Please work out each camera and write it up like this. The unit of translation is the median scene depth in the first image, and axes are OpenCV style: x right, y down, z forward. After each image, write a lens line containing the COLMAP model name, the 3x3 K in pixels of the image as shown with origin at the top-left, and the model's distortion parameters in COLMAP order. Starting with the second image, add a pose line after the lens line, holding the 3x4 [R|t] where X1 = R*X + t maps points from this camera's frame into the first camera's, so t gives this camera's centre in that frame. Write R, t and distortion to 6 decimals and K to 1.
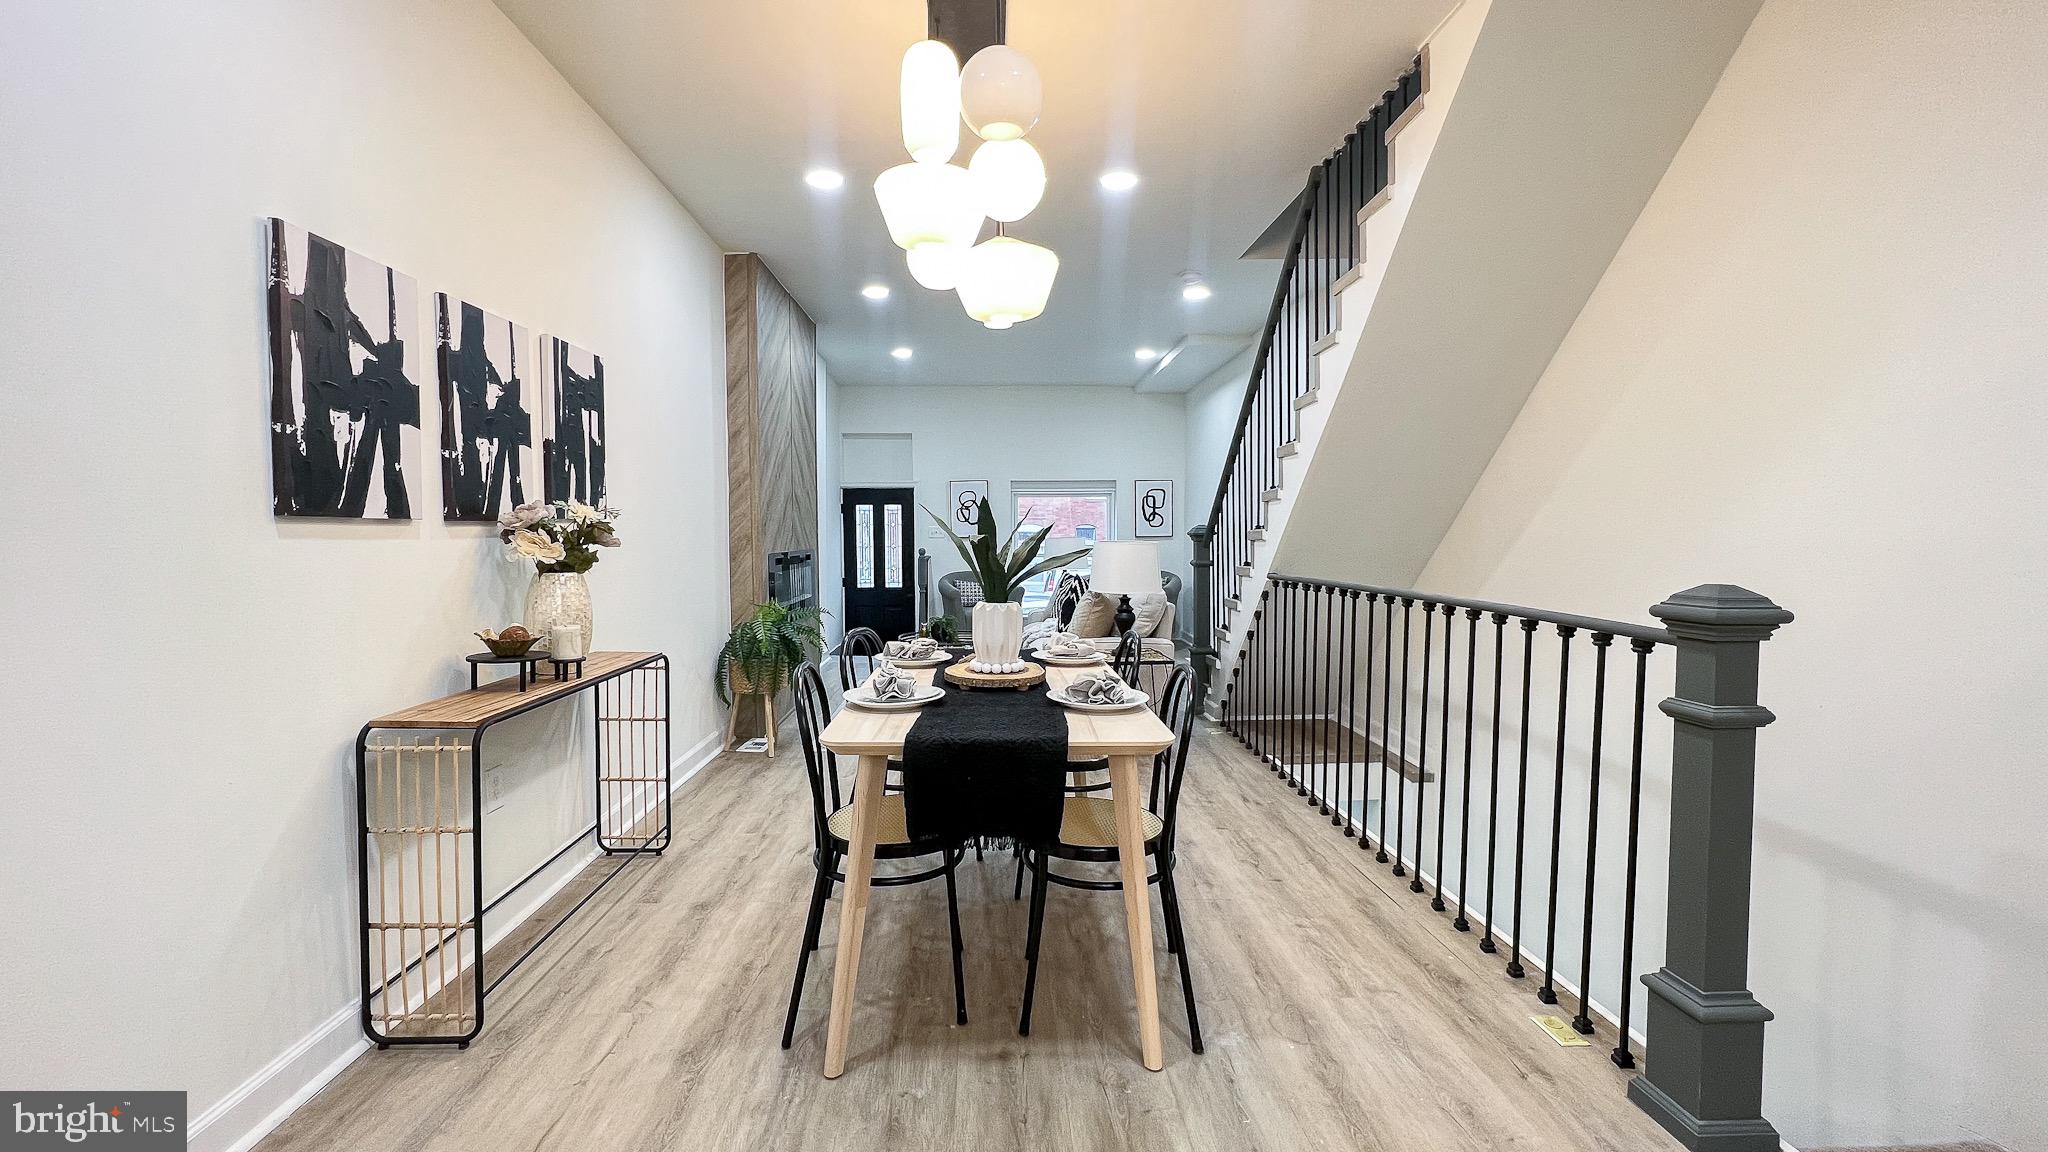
lens RADIAL K [[829.9, 0, 1019.2], [0, 829.9, 568.7], [0, 0, 1]] dist [-0.000198, -0.000024]
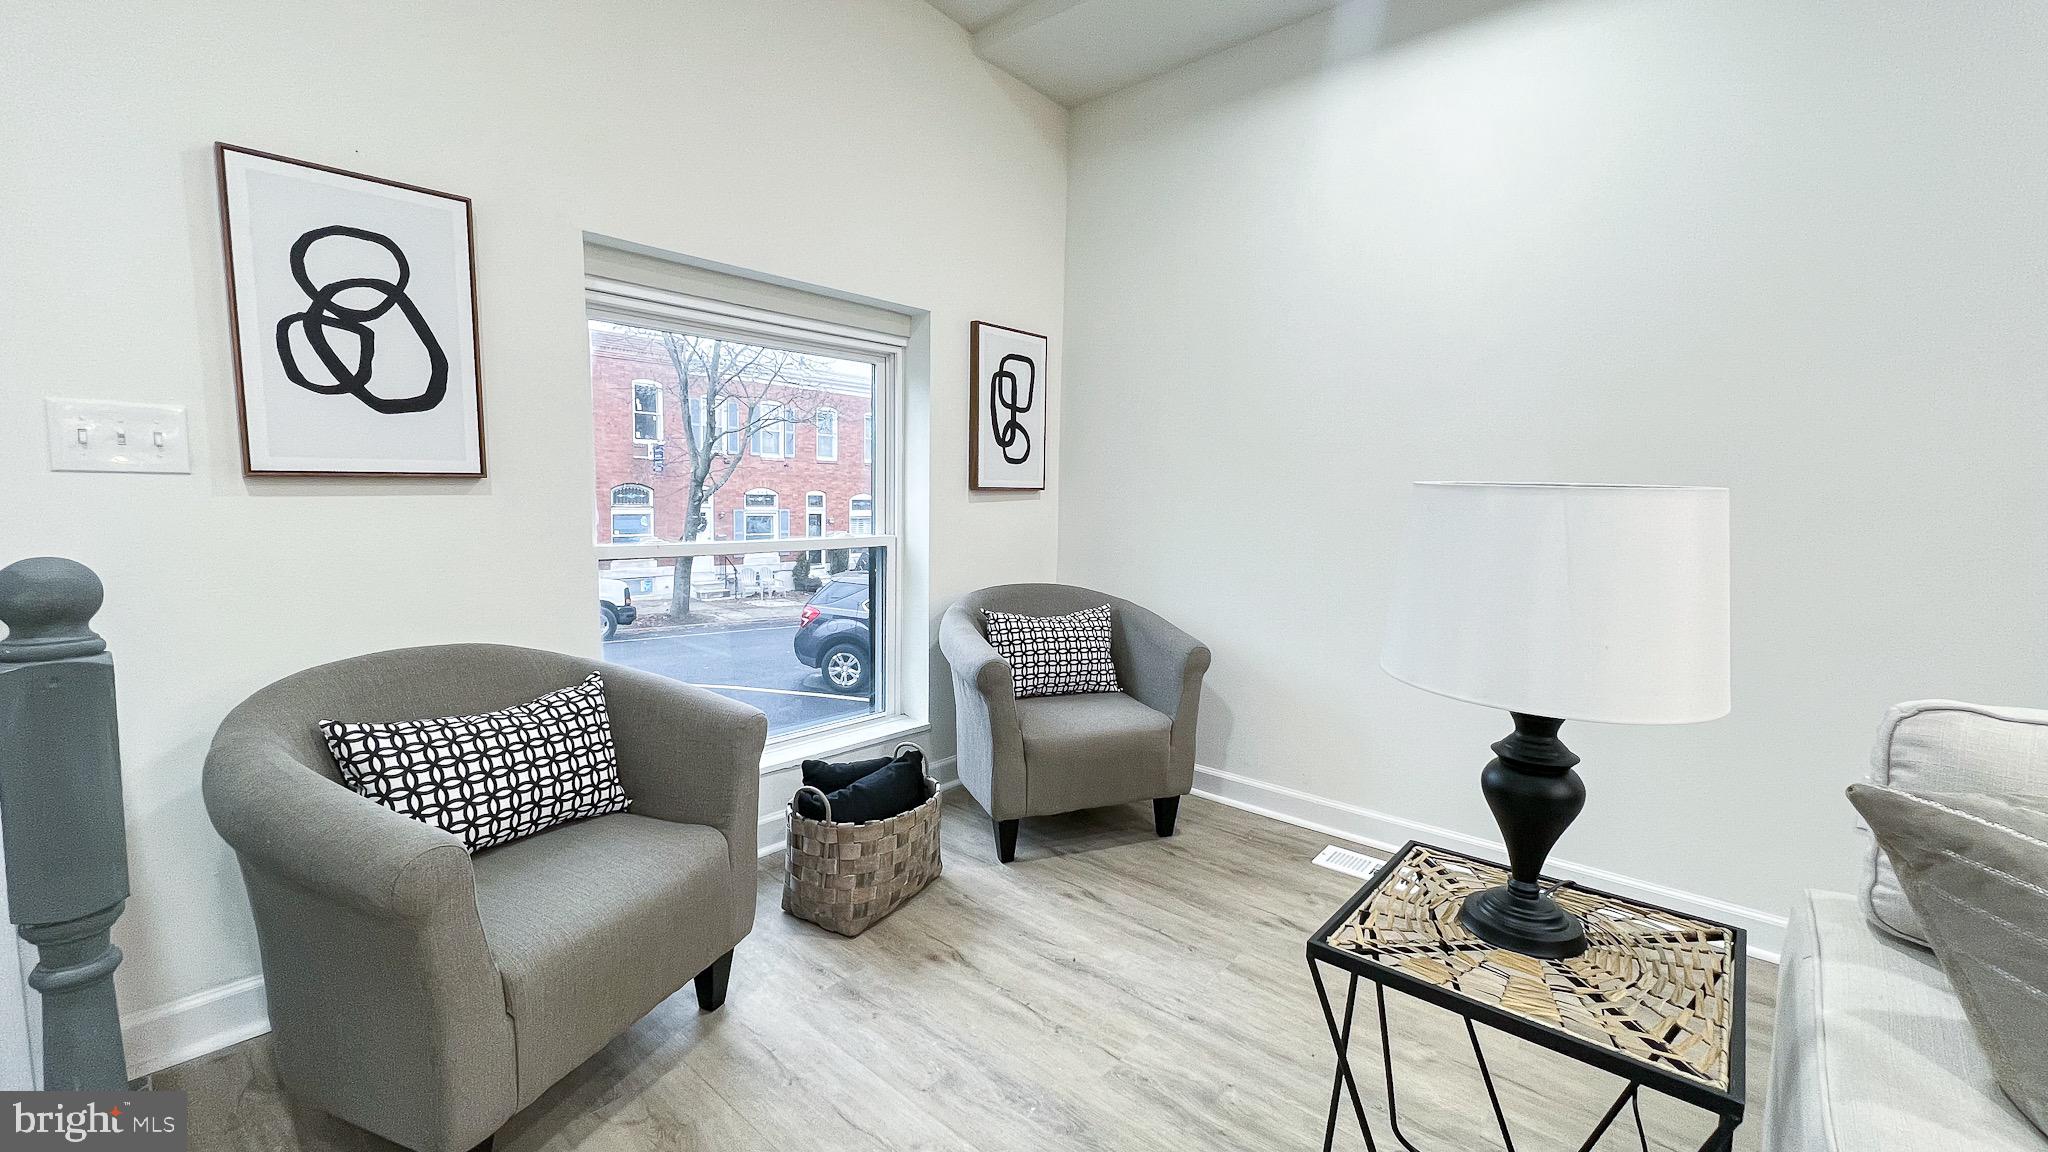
lens RADIAL K [[829.9, 0, 1023.9], [0, 829.9, 576.9], [0, 0, 1]] dist [-0.000198, -0.000024]
pose [[0.691938, -0.057367, 0.719674, -0.094995], [0.010581, 0.997537, 0.069343, -0.025922], [-0.721879, -0.040366, 0.690841, 0.747707]]
